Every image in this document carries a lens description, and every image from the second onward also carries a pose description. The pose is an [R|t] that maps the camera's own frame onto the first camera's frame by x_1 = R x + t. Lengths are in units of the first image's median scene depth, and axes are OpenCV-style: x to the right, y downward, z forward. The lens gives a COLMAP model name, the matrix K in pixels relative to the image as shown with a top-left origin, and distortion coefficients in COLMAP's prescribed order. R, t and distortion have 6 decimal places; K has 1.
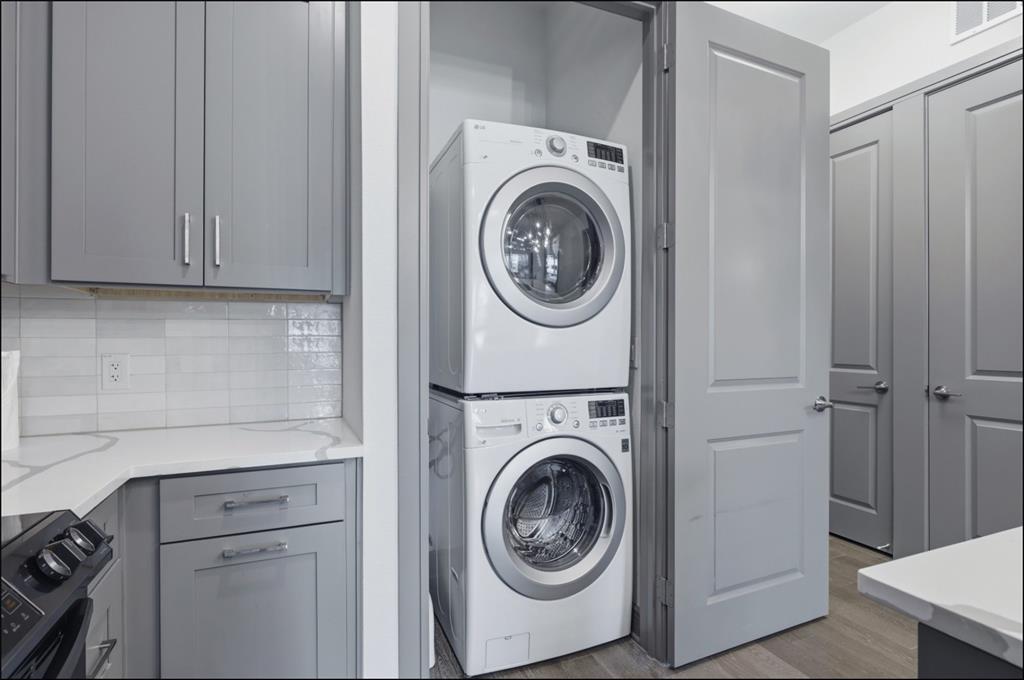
lens RADIAL K [[506.7, 0, 512.0], [0, 506.7, 340.0], [0, 0, 1]] dist [0.001898, 0.000141]
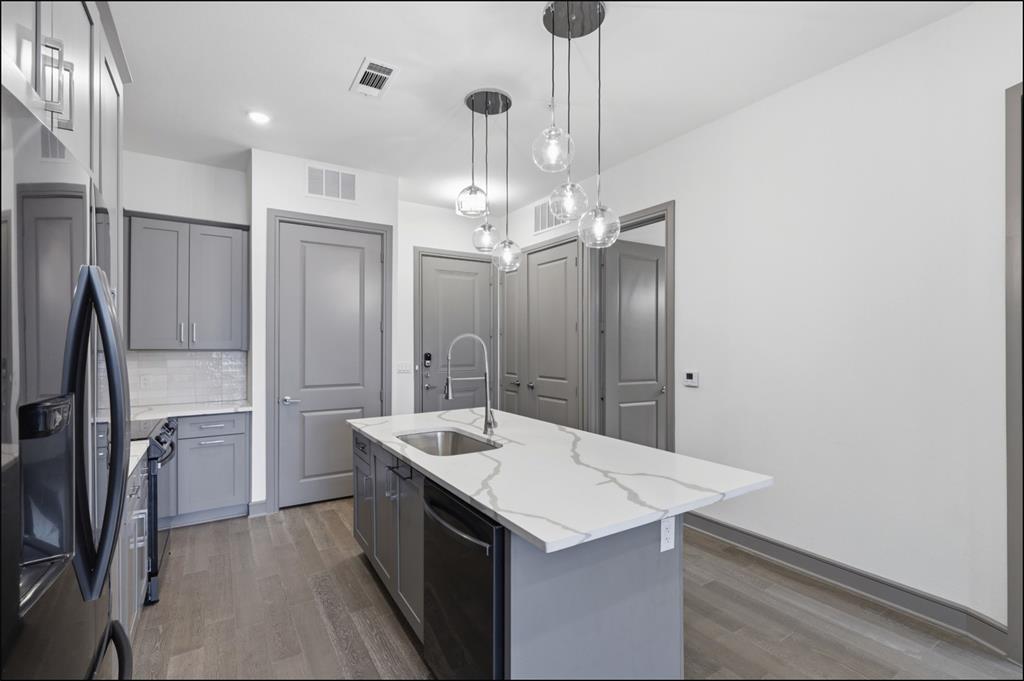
lens RADIAL K [[462.8, 0, 512.0], [0, 462.8, 340.5], [0, 0, 1]] dist [0.002764, 0.000068]
pose [[0.986549, 0.003038, 0.163440, 0.615062], [-0.003012, 0.999995, -0.000408, -0.145014], [-0.163441, -0.000090, 0.986553, -1.543191]]
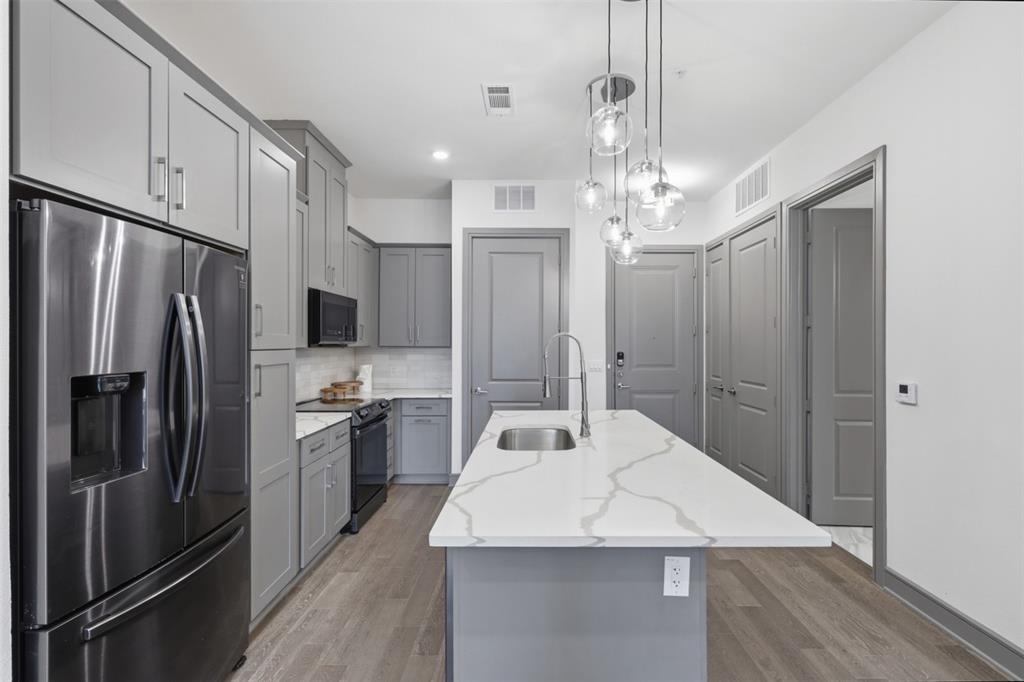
lens RADIAL K [[470.2, 0, 528.7], [0, 470.2, 338.0], [0, 0, 1]] dist [0.001574, 0.000512]
pose [[0.920339, 0.000914, -0.391121, 1.221520], [-0.001482, 0.999998, -0.001151, -0.146968], [0.391119, 0.001639, 0.920339, -1.473960]]
